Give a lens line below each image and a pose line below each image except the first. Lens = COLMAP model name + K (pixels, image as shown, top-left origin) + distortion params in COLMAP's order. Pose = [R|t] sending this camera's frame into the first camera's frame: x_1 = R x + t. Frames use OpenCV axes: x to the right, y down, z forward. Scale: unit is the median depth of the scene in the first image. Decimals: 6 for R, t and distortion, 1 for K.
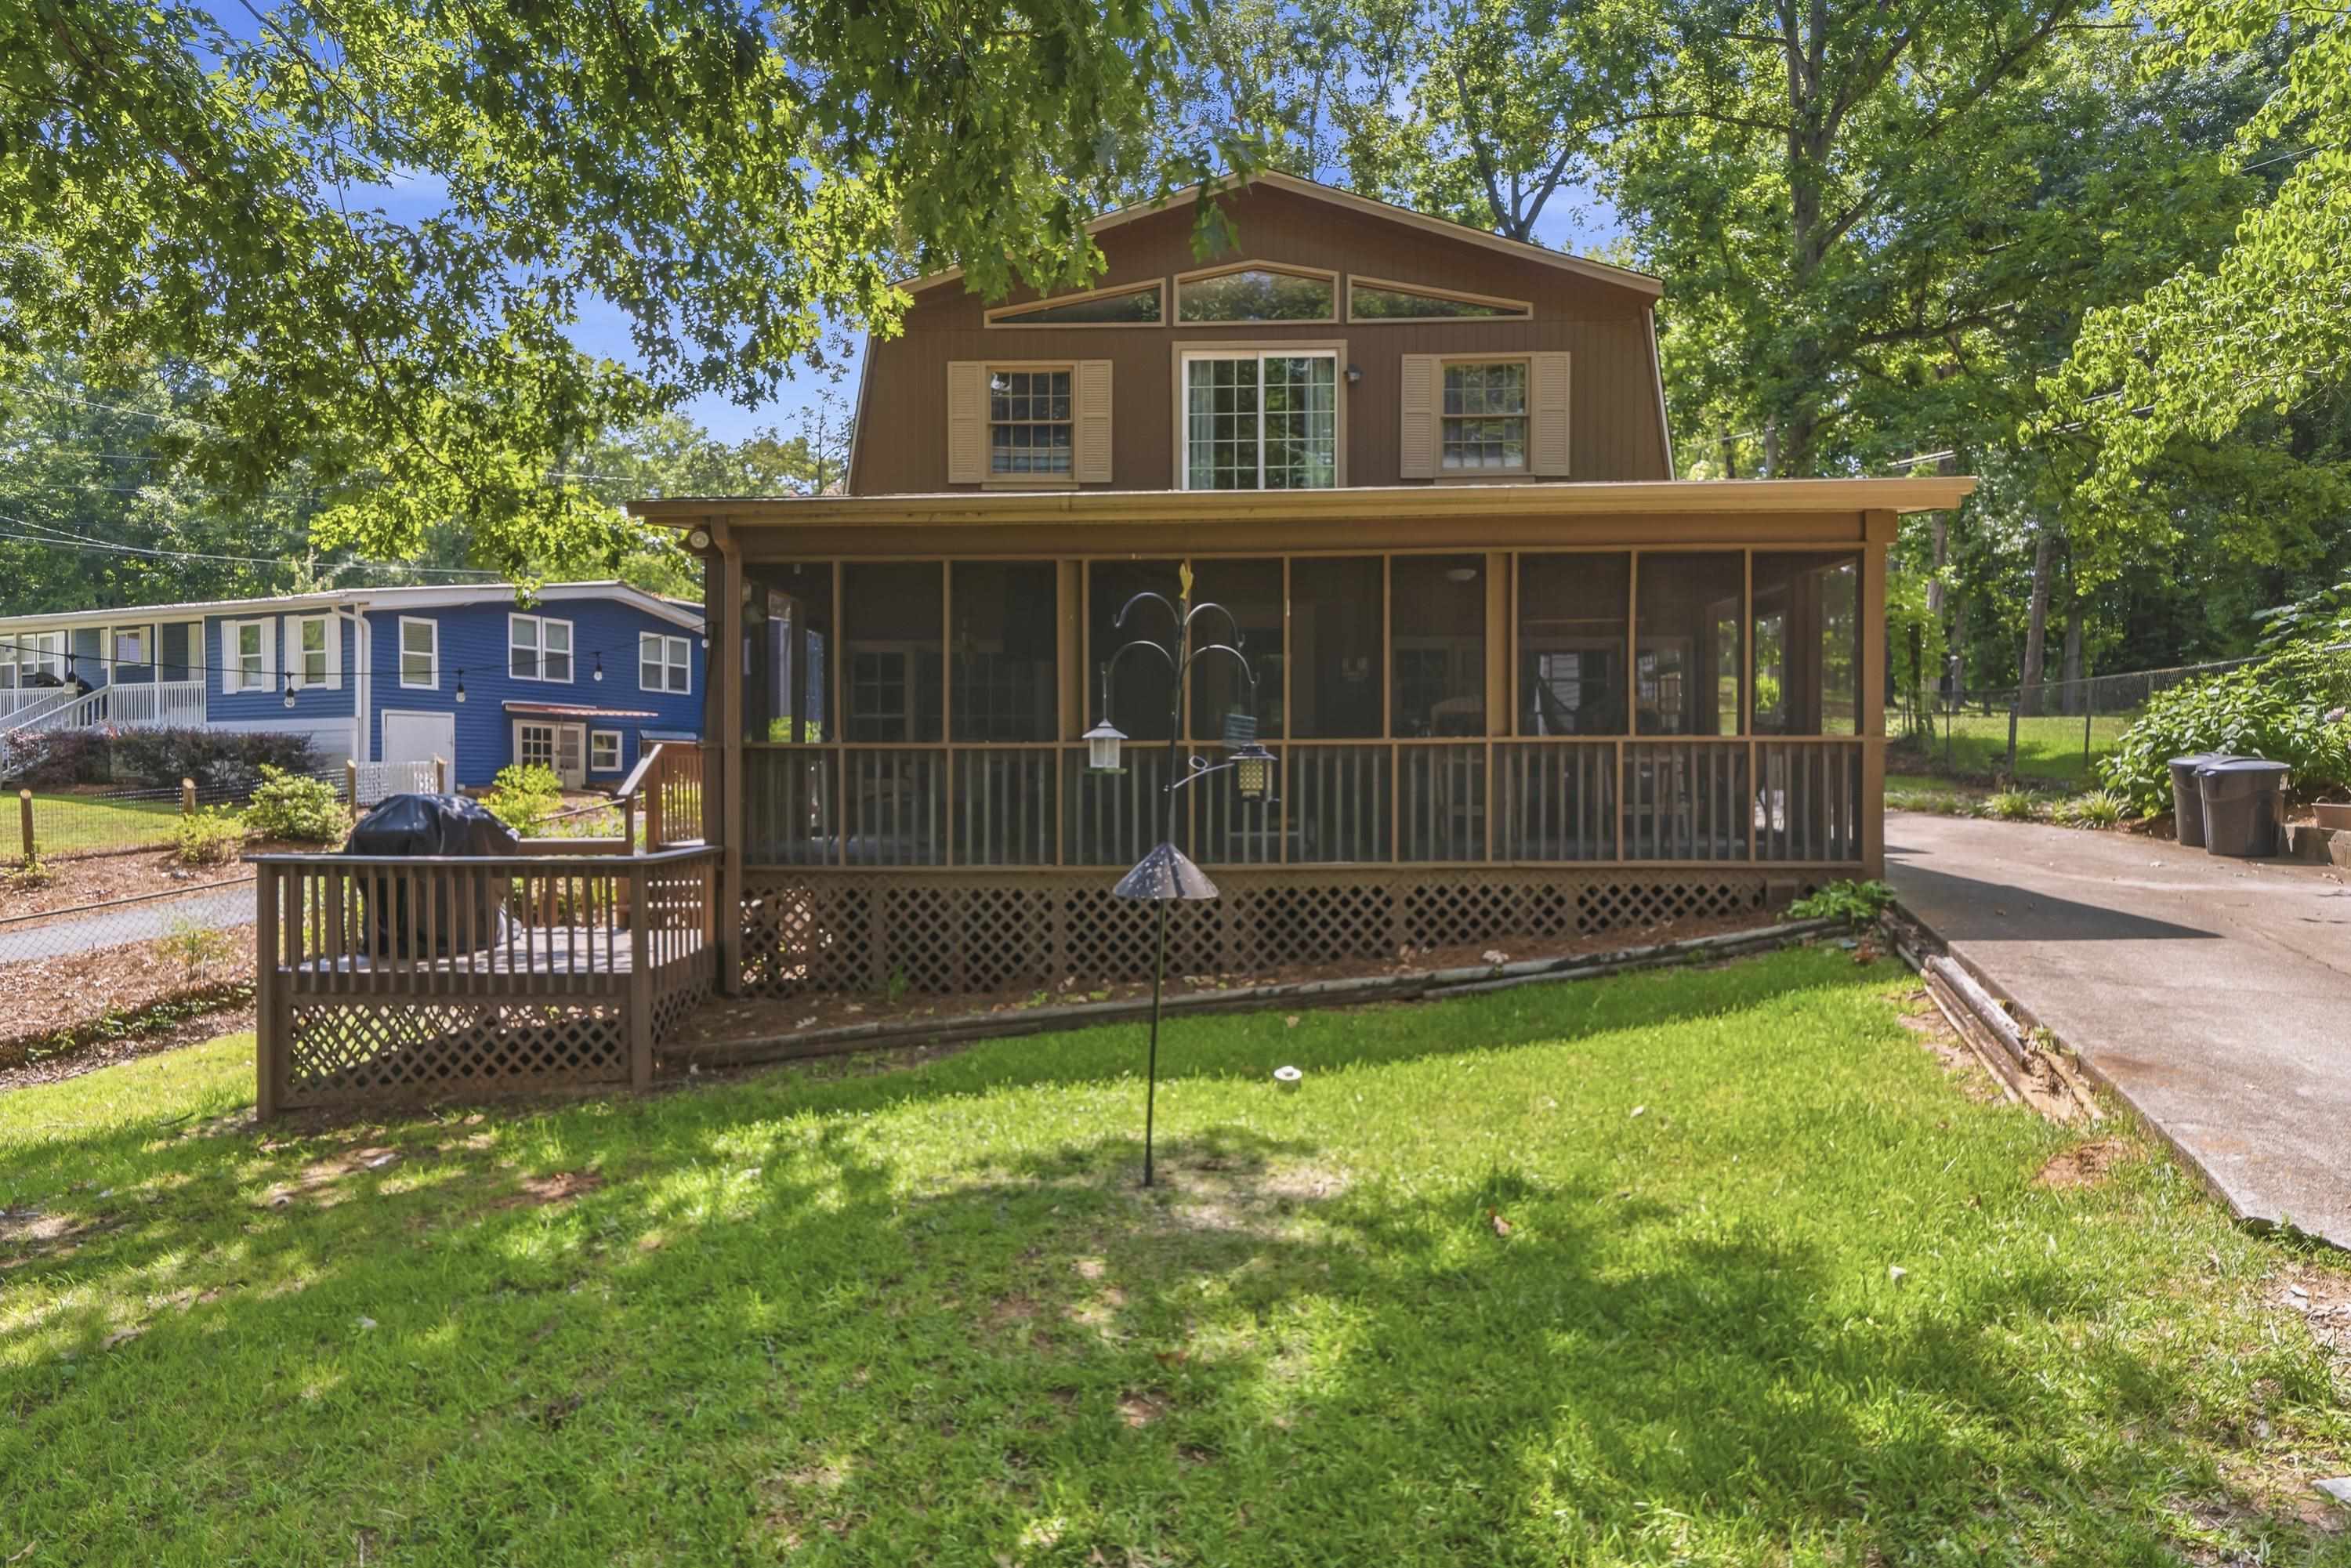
lens RADIAL K [[1224.1, 0, 1170.7], [0, 1224.1, 789.5], [0, 0, 1]] dist [0.003731, 0.000196]
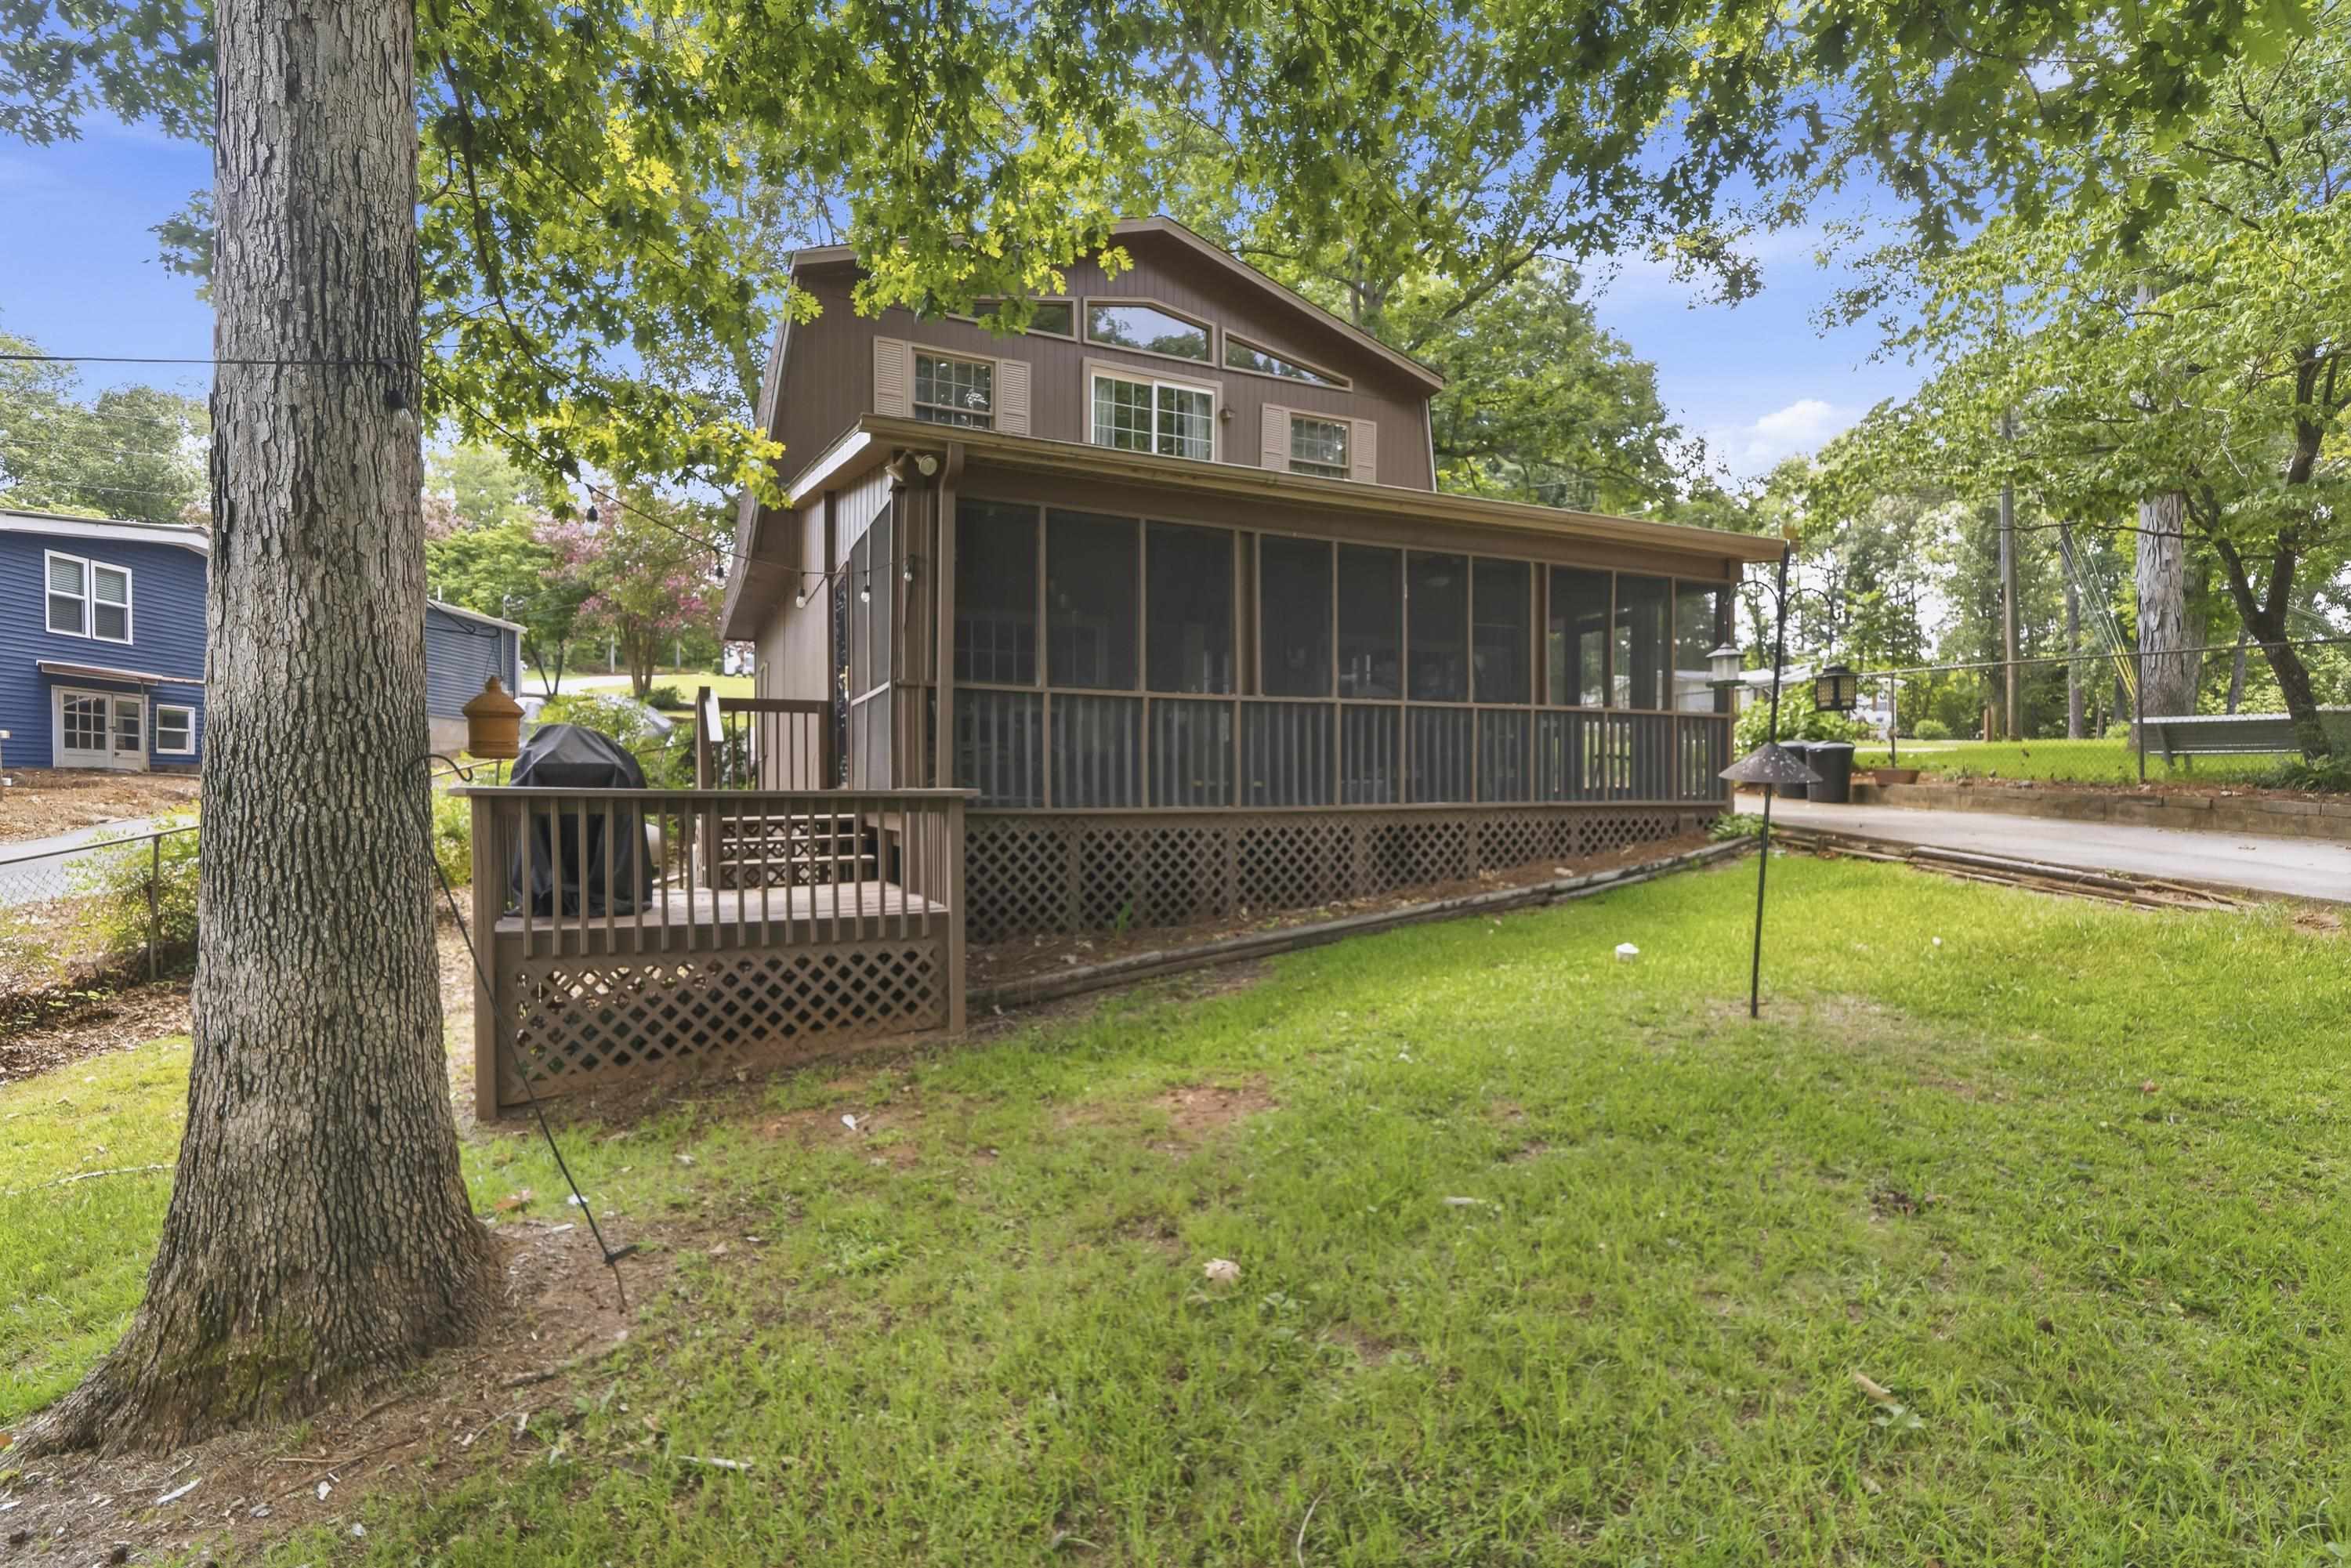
lens RADIAL K [[1075.0, 0, 1171.8], [0, 1075.0, 798.3], [0, 0, 1]] dist [0.000595, 0.000175]
pose [[0.892705, -0.000623, 0.450641, -0.365952], [0.002644, 0.999989, -0.003854, 0.036666], [-0.450634, 0.004632, 0.892697, 0.102182]]
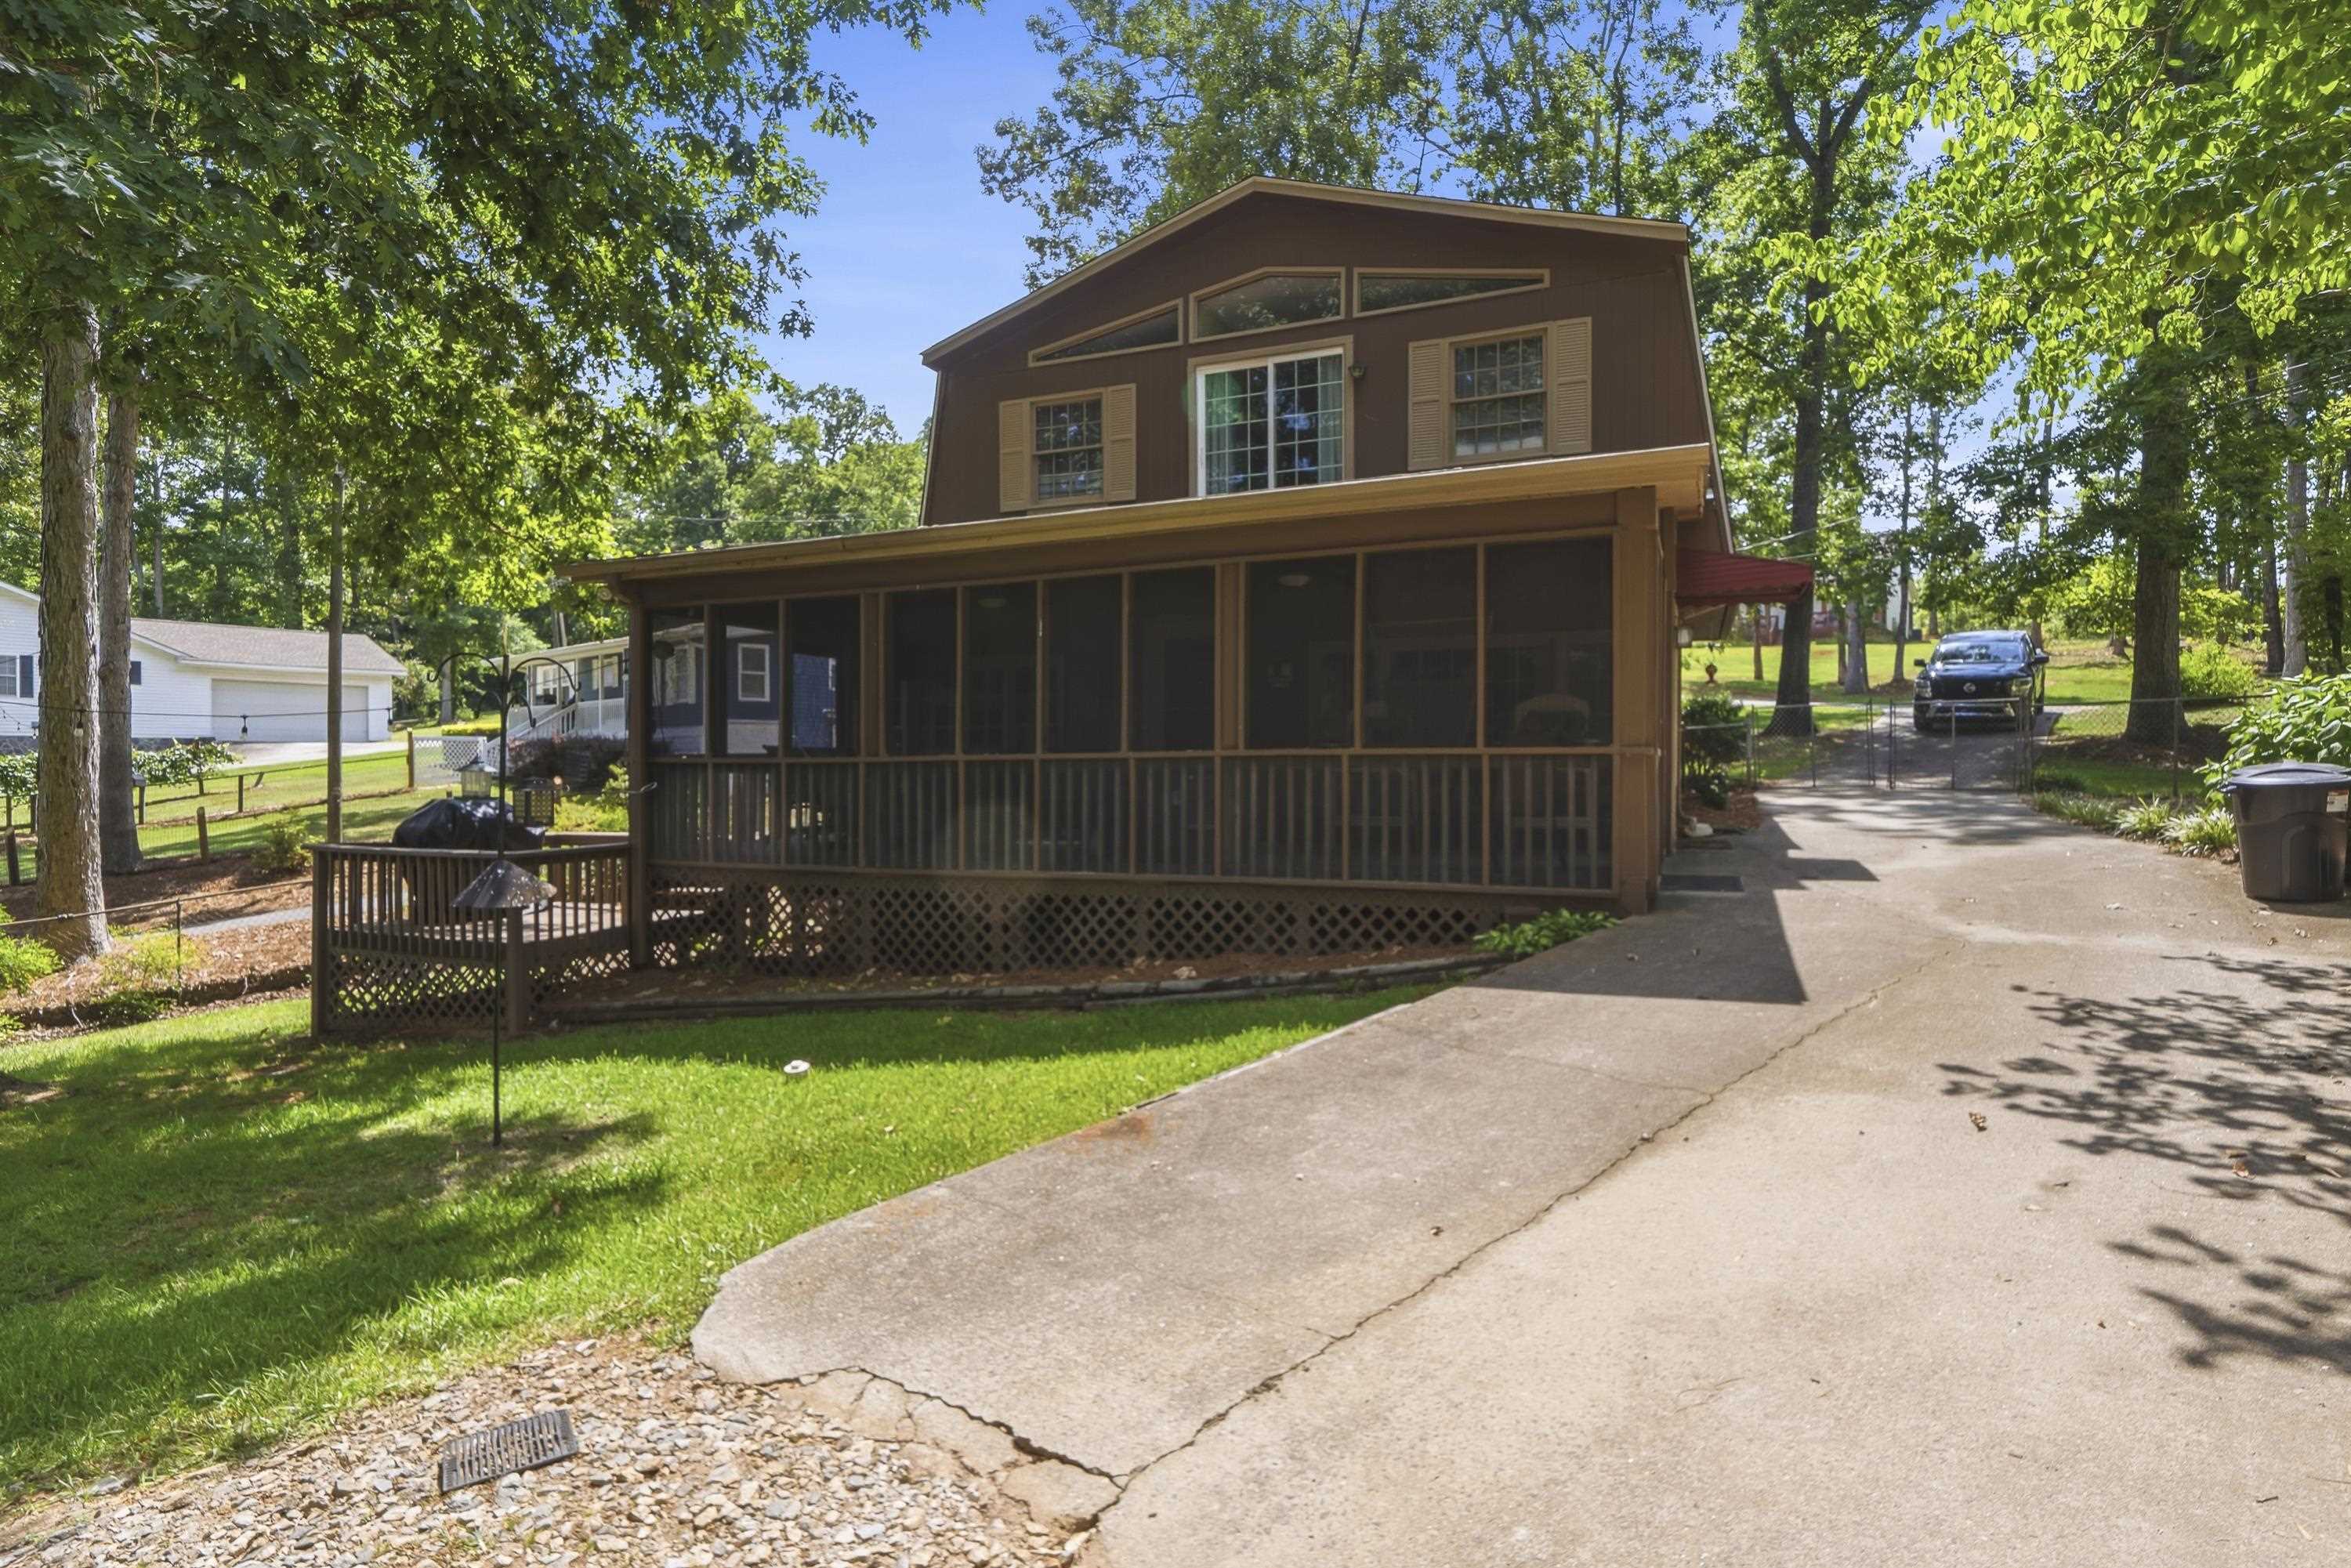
lens RADIAL K [[1209.7, 0, 1180.6], [0, 1209.7, 772.7], [0, 0, 1]] dist [-0.006387, 0.000145]
pose [[0.932020, 0.000249, -0.362406, 0.366576], [-0.001028, 0.999998, -0.001955, -0.014375], [0.362405, 0.002195, 0.932018, 0.048796]]
